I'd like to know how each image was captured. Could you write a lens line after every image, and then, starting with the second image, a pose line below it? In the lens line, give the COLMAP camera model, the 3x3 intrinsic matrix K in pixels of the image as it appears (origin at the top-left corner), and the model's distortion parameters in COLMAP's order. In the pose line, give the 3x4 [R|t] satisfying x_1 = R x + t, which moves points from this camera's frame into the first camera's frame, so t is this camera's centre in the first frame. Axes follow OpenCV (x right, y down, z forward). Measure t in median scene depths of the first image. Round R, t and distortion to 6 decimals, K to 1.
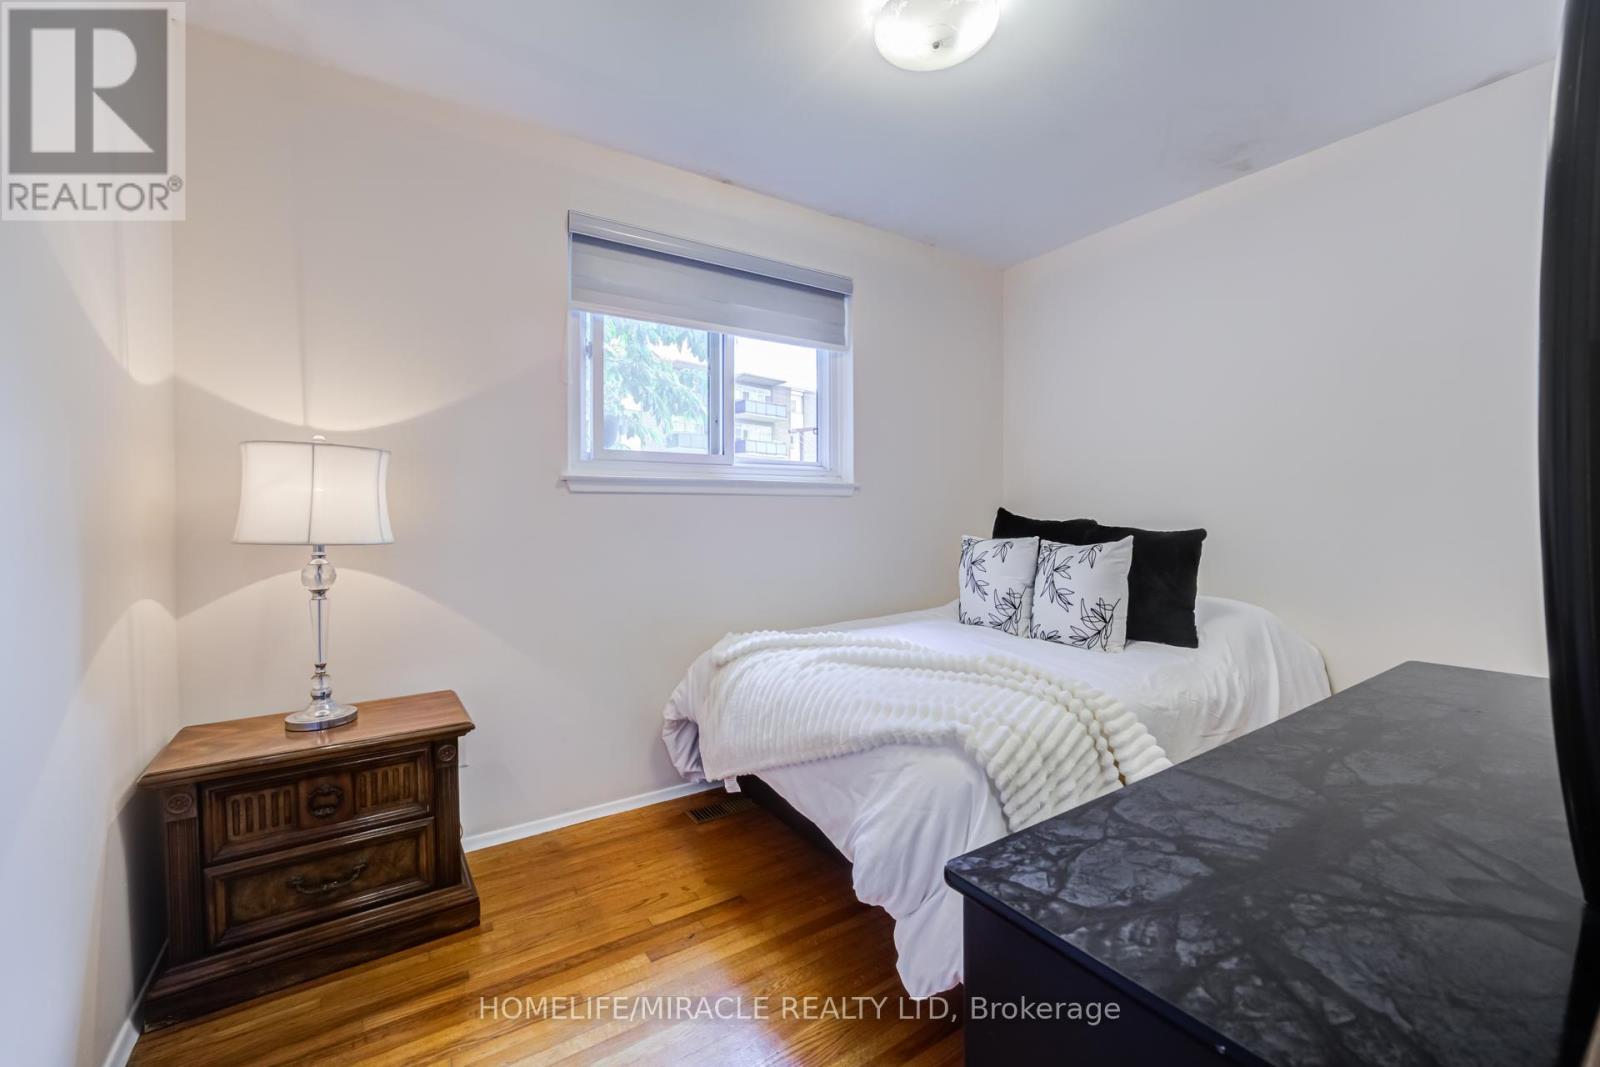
lens RADIAL K [[648.1, 0, 797.4], [0, 648.1, 504.4], [0, 0, 1]] dist [-0.000471, -0.000146]
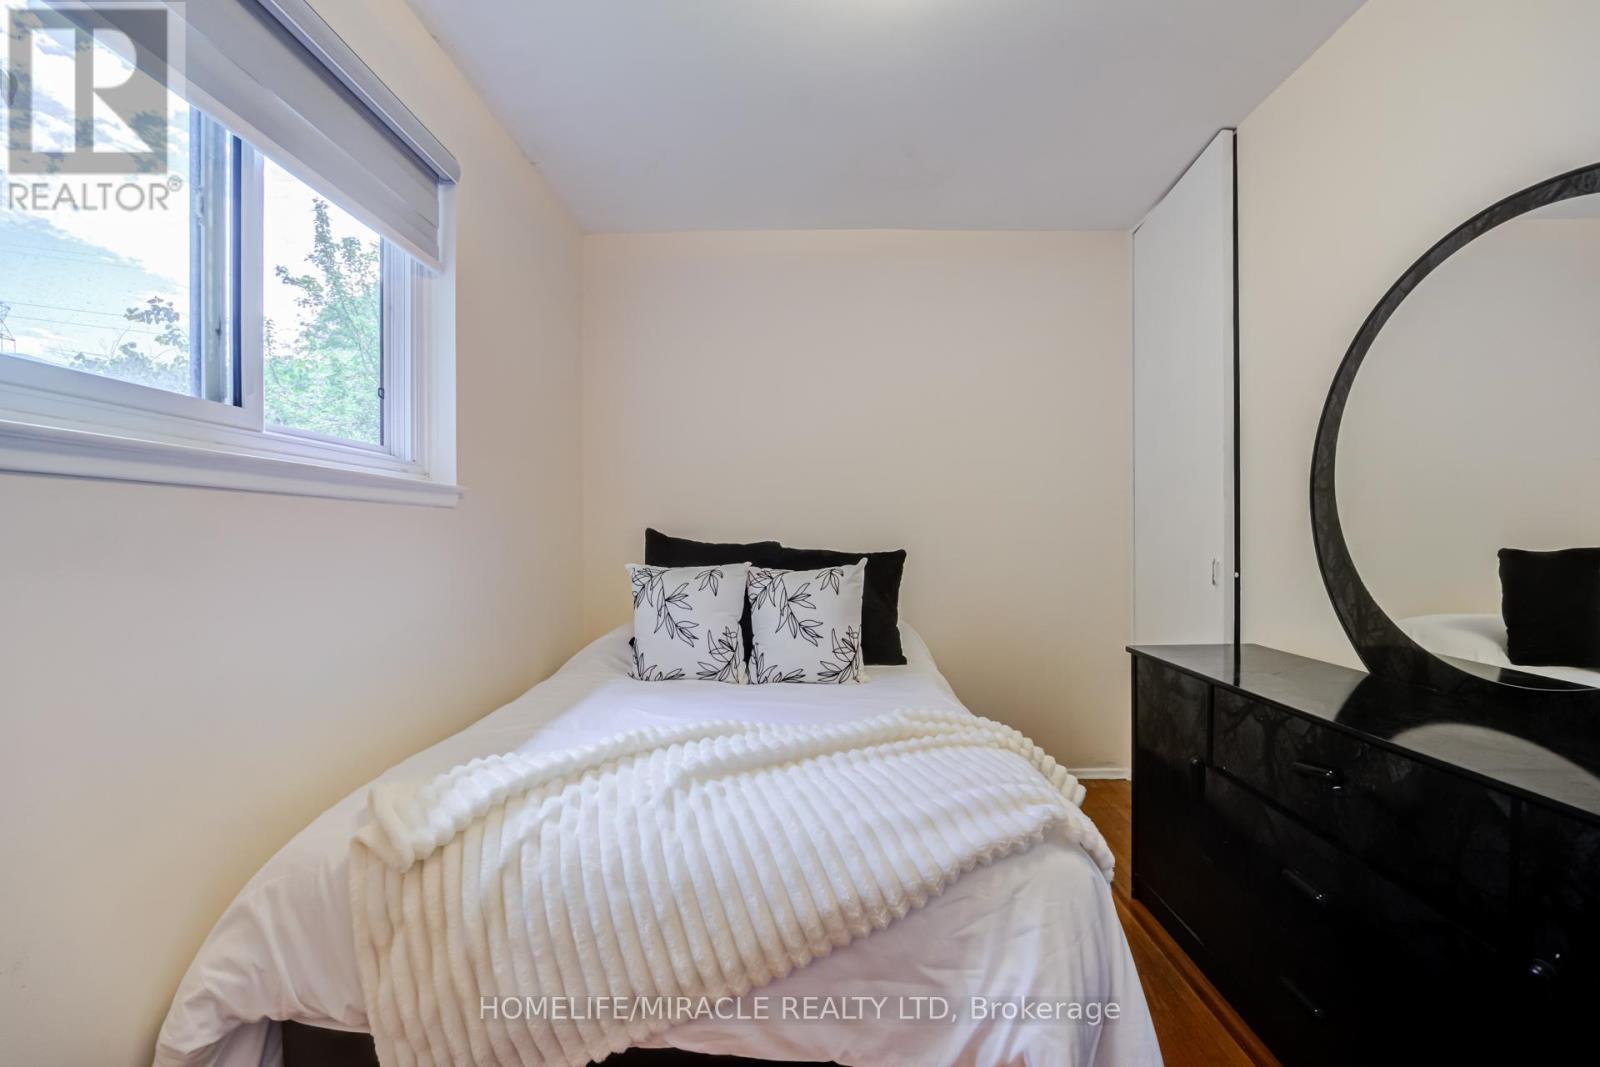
lens RADIAL K [[683.0, 0, 802.0], [0, 683.0, 529.4], [0, 0, 1]] dist [-0.000684, -0.000168]
pose [[0.562654, 0.006079, 0.826670, -0.360325], [-0.011359, 0.999935, 0.000379, 0.005948], [-0.826614, -0.009603, 0.562687, 0.481503]]
